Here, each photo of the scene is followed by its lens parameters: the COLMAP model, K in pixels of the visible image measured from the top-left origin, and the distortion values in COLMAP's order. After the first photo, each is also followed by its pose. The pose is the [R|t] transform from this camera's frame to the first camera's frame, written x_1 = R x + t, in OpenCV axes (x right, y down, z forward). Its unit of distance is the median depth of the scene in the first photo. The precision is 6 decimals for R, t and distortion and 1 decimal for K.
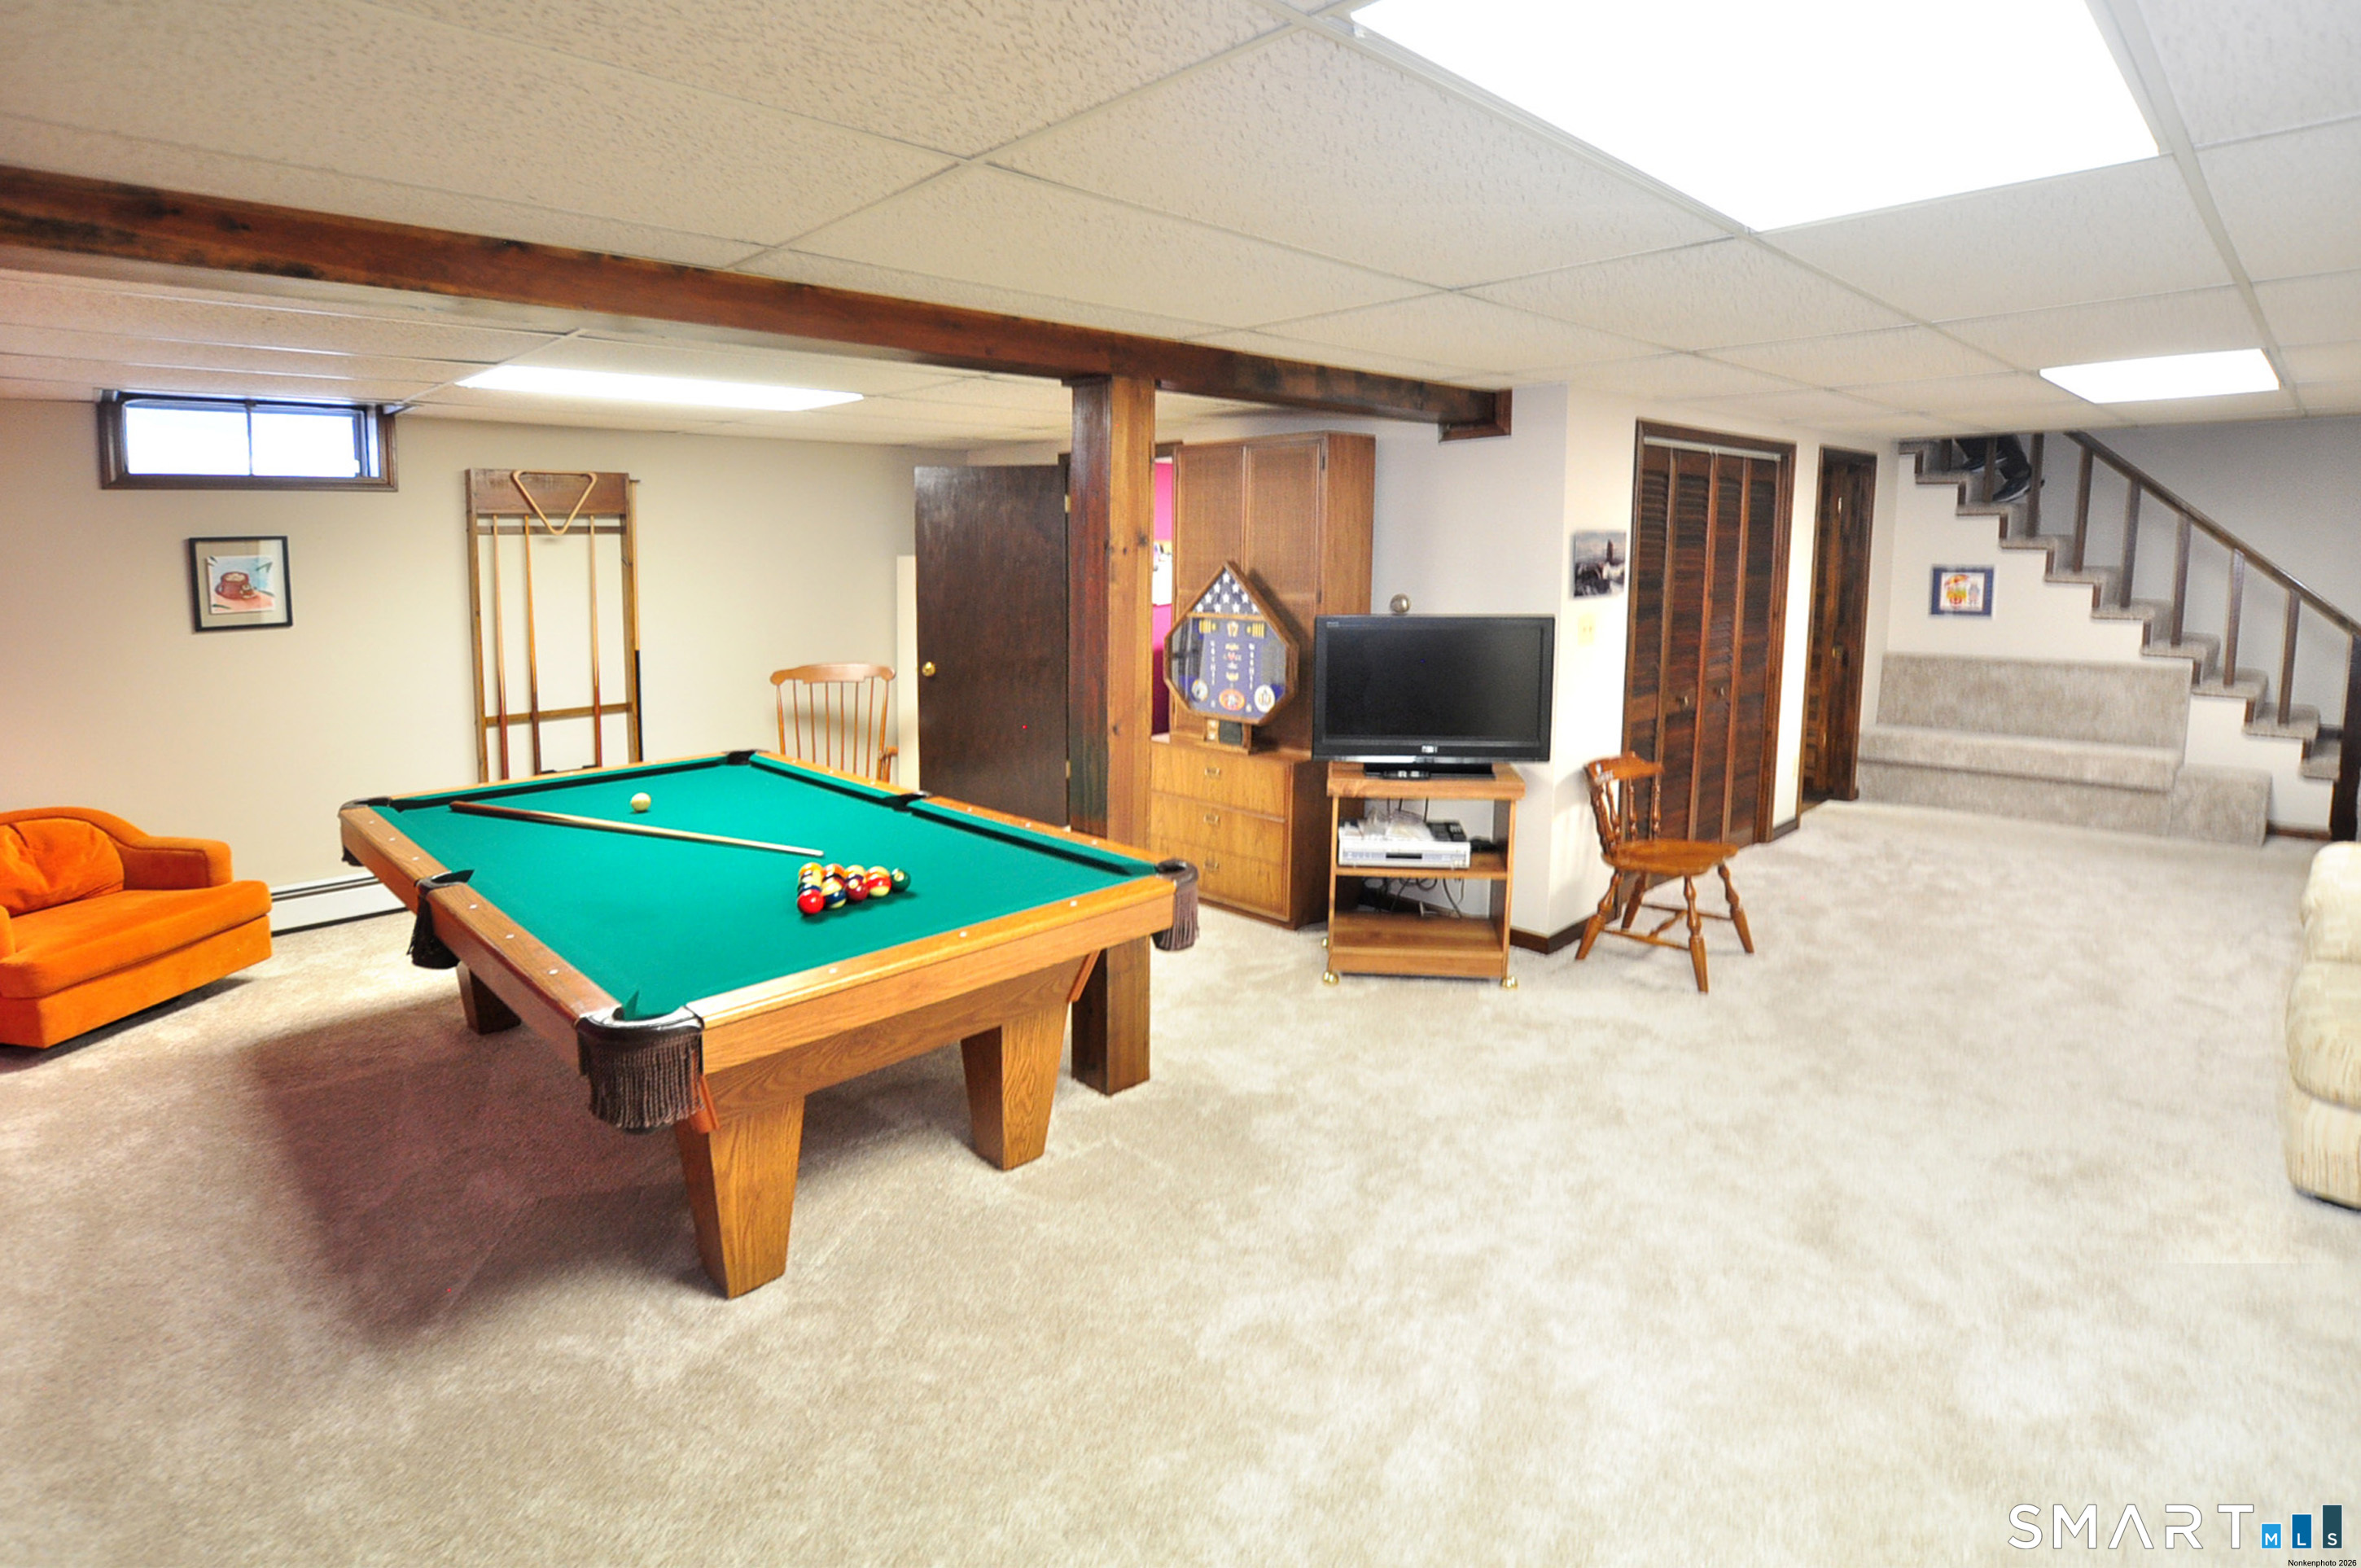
lens RADIAL K [[1151.3, 0, 1178.7], [0, 1151.3, 682.1], [0, 0, 1]] dist [-0.027844, -0.000506]
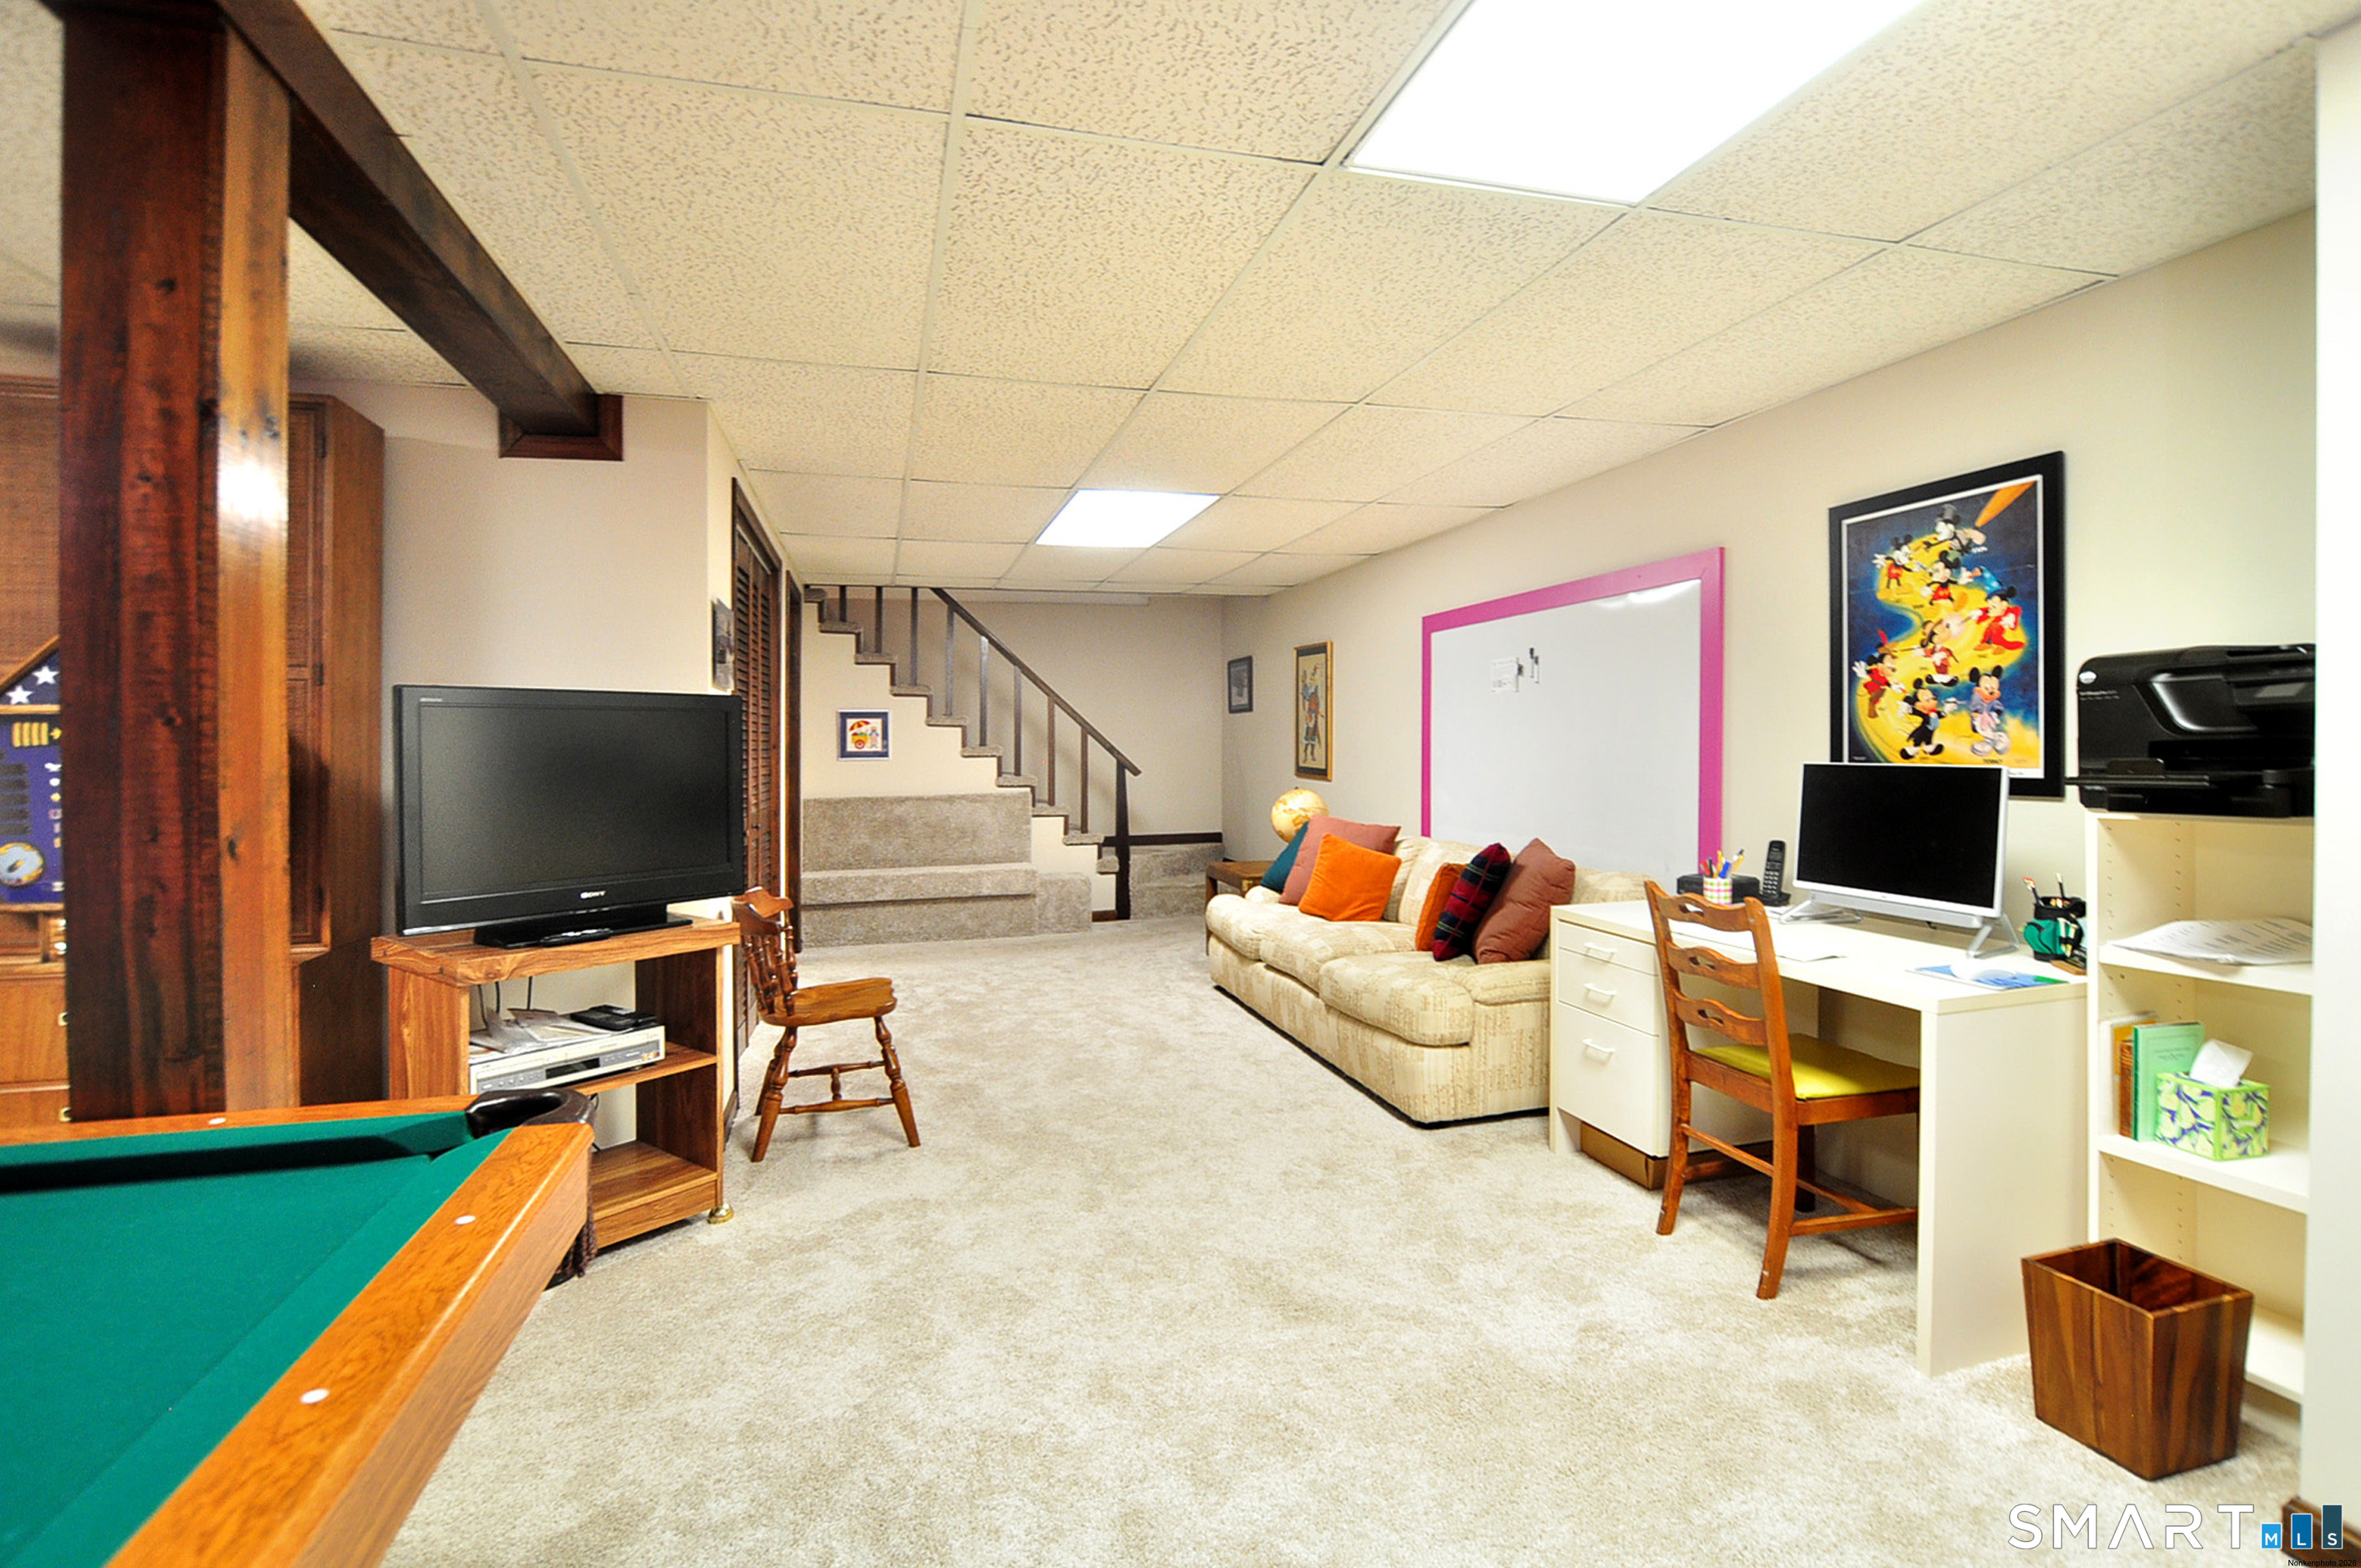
lens RADIAL K [[1176.6, 0, 1180.5], [0, 1176.6, 784.0], [0, 0, 1]] dist [-0.038654, -0.000037]
pose [[0.486471, -0.030790, 0.873154, -0.193973], [0.117825, 0.992561, -0.030645, 0.054768], [-0.865715, 0.117787, 0.486480, 0.373268]]
